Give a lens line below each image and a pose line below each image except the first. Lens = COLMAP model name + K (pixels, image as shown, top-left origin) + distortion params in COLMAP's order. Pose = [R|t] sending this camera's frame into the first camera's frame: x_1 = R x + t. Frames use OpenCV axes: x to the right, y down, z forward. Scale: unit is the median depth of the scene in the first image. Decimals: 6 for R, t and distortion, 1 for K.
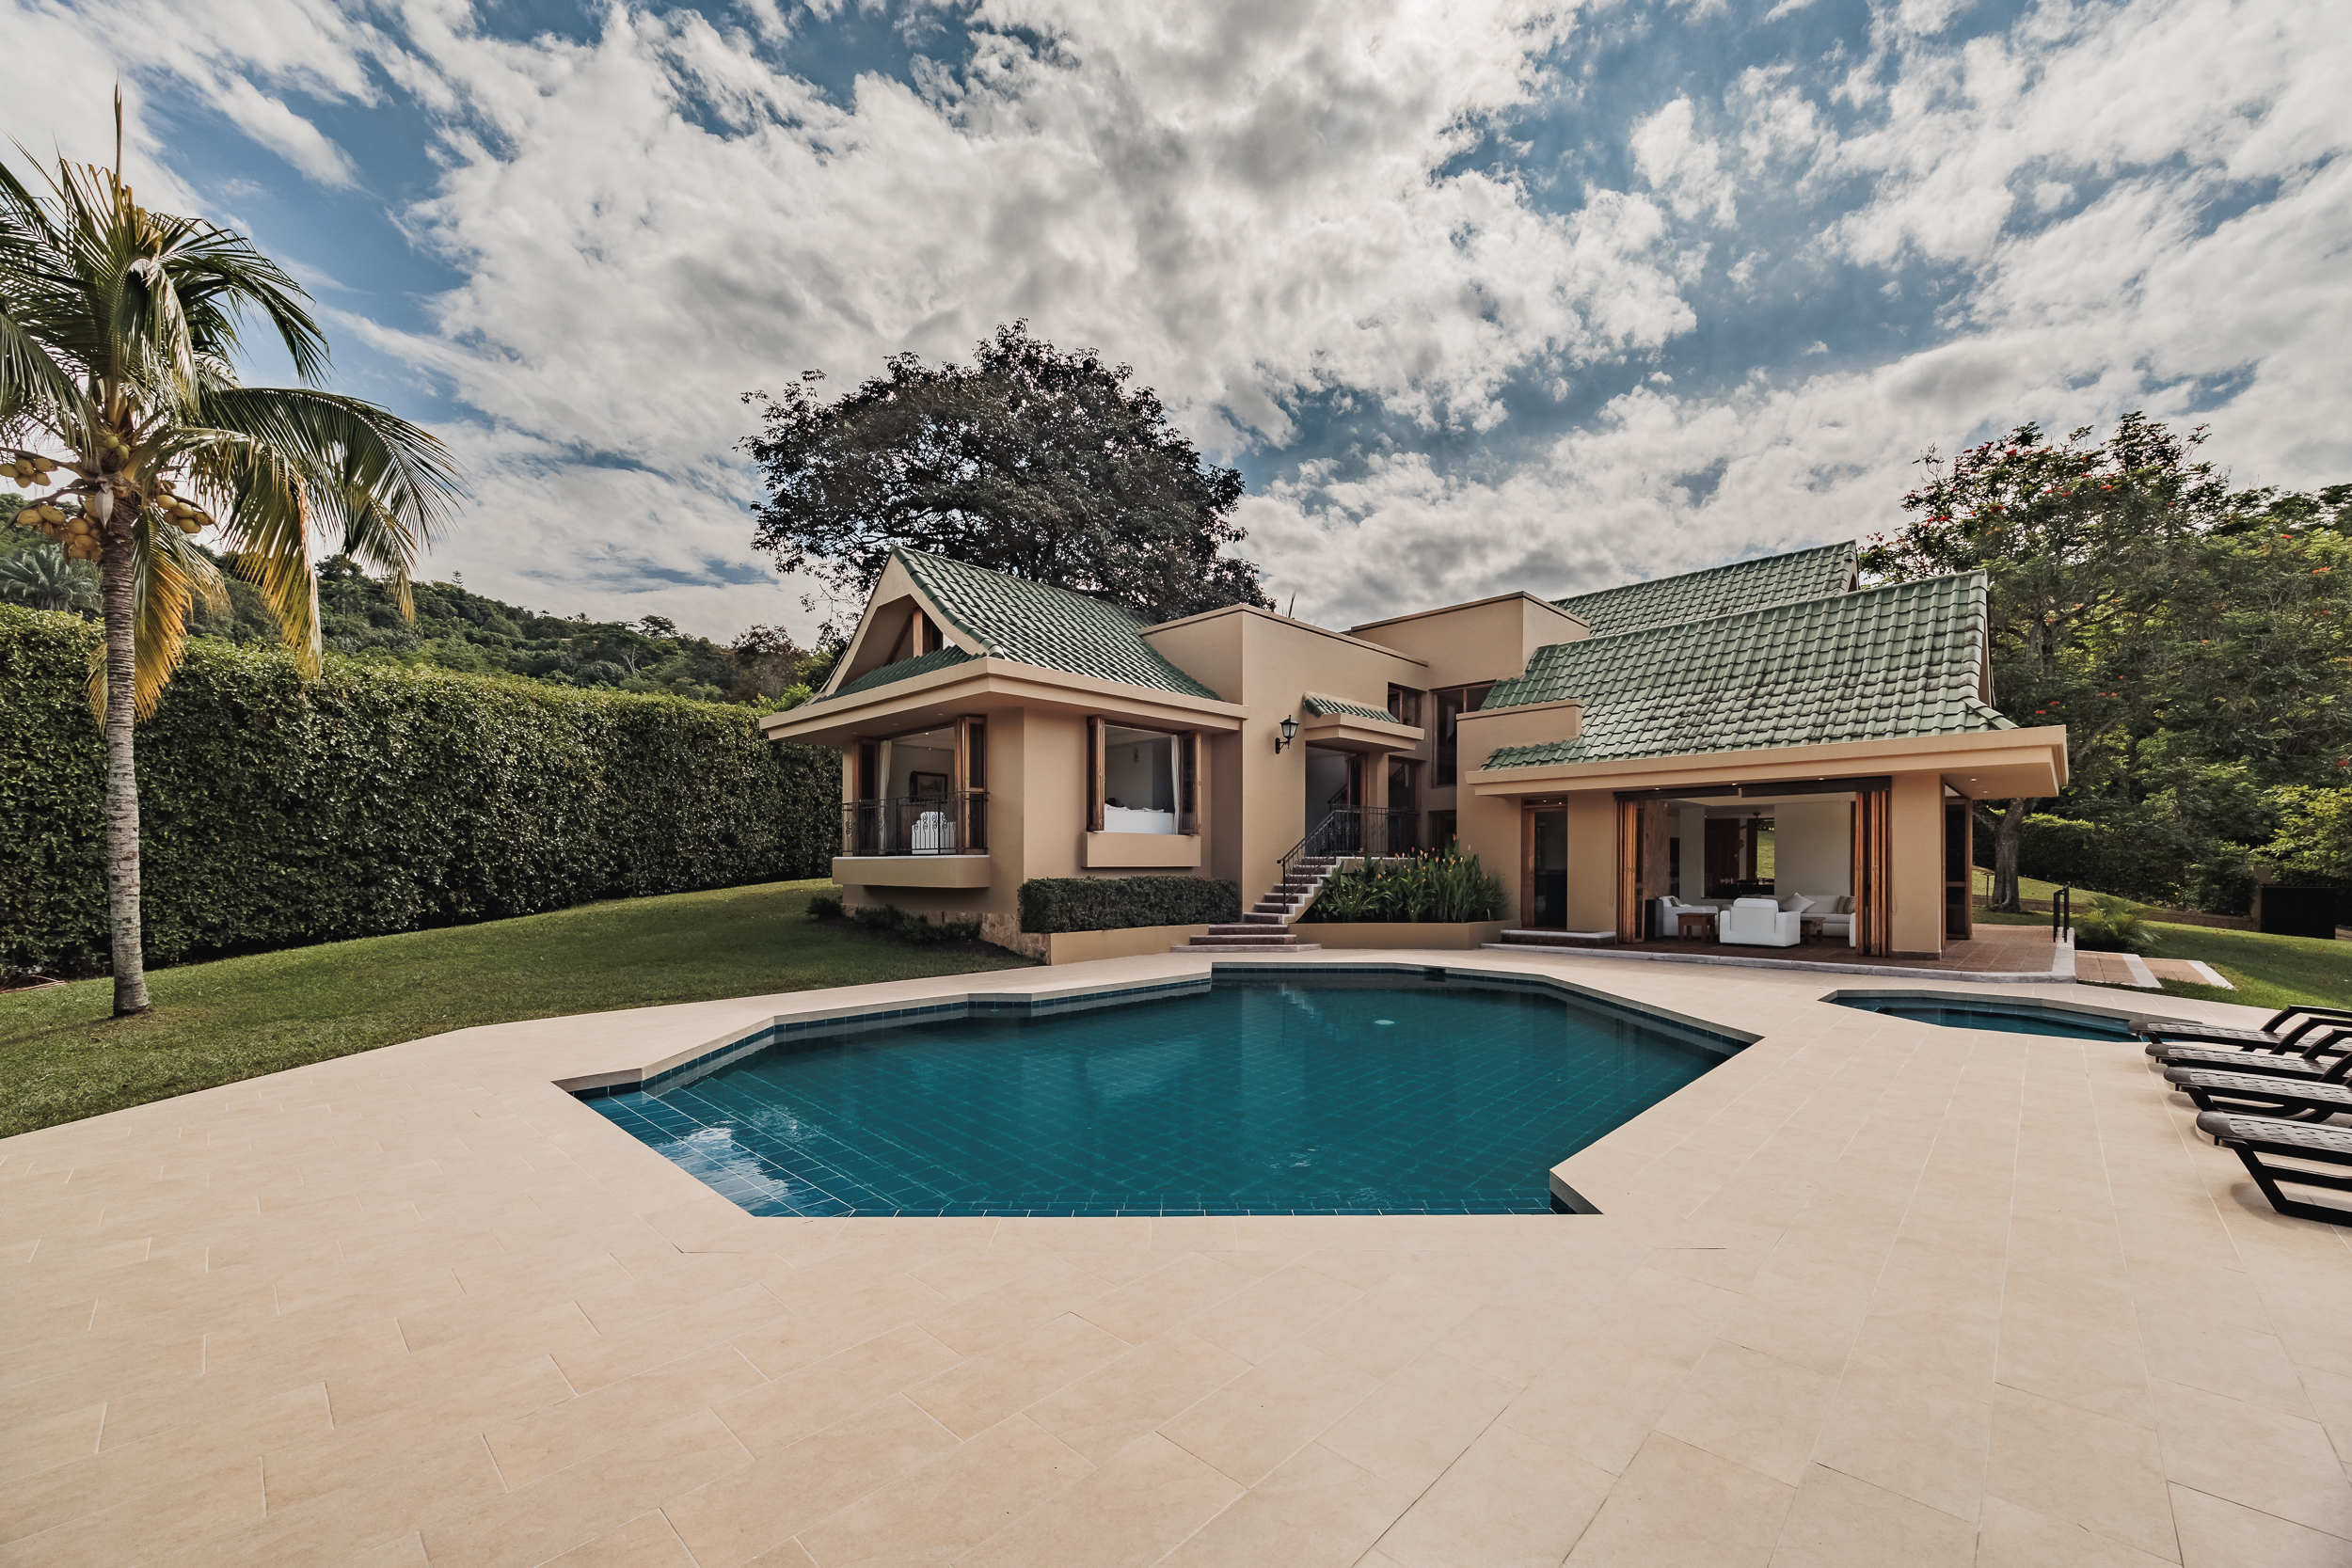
lens RADIAL K [[911.3, 0, 1175.8], [0, 911.3, 862.0], [0, 0, 1]] dist [0.000730, 0.000085]
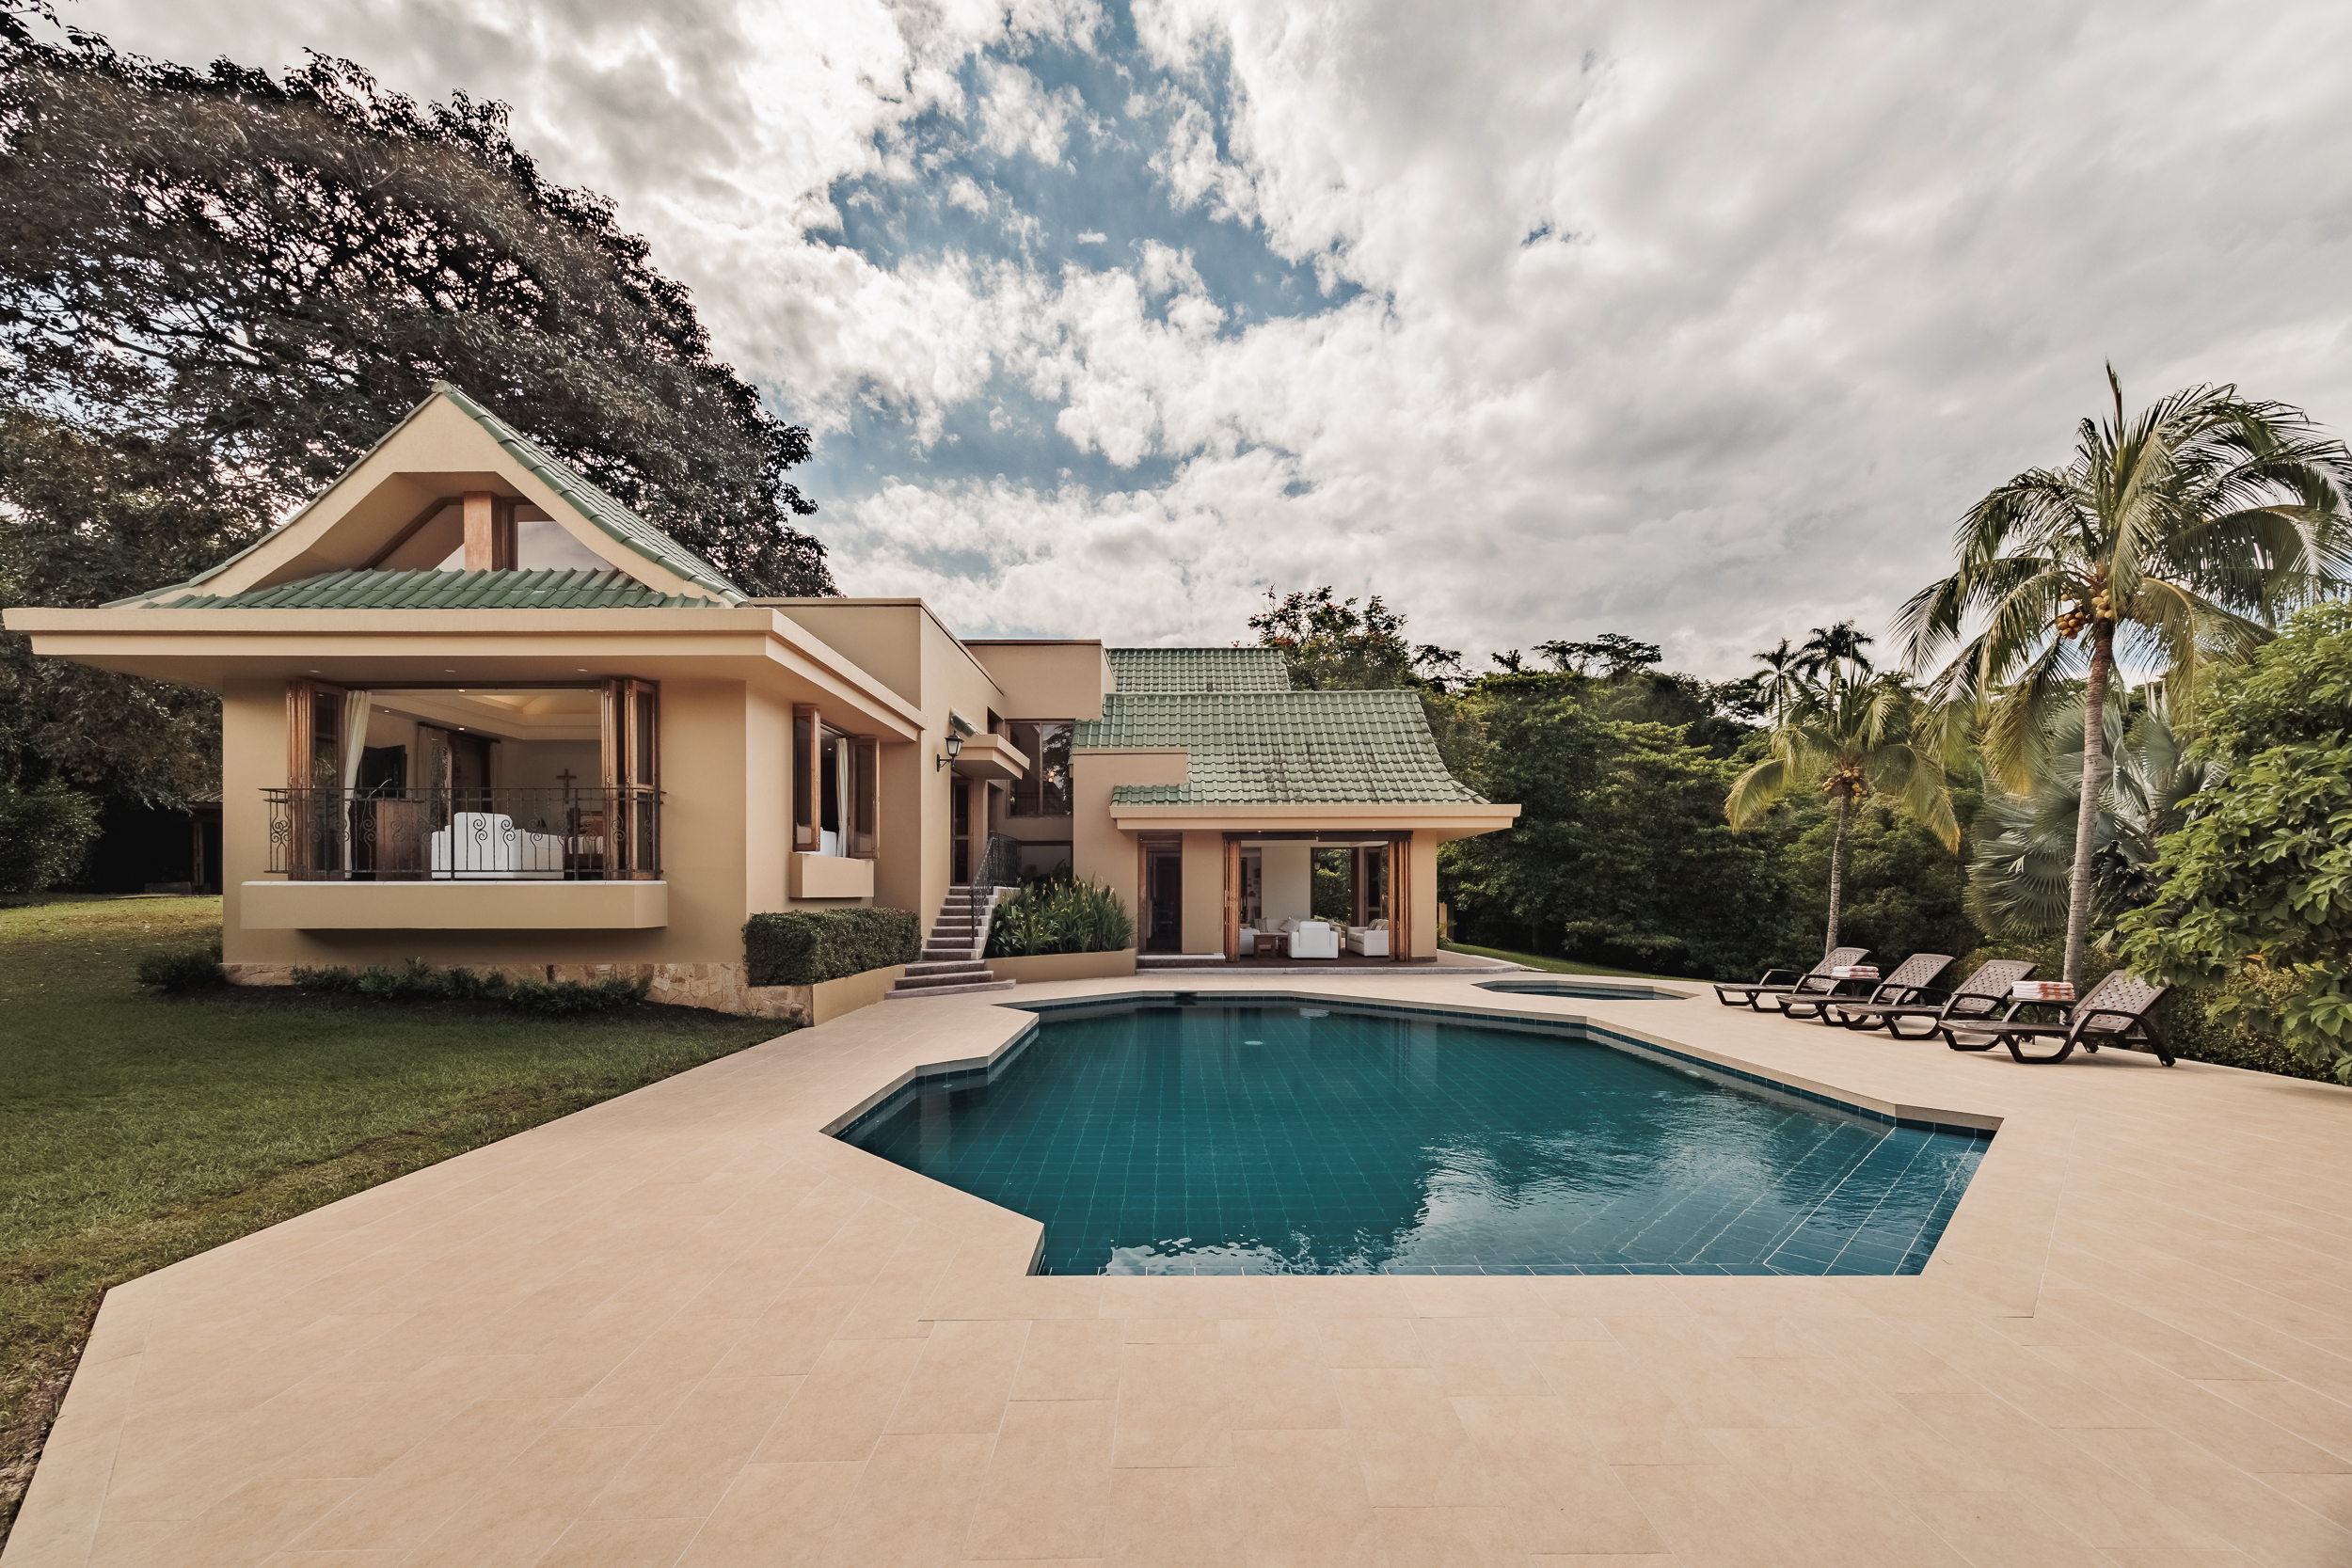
lens RADIAL K [[918.8, 0, 1176.9], [0, 918.8, 897.0], [0, 0, 1]] dist [-0.000009, -0.000177]
pose [[0.723714, -0.002145, 0.690096, -0.365889], [-0.000467, 0.999993, 0.003599, 0.001523], [-0.690100, -0.002927, 0.723708, 0.190250]]
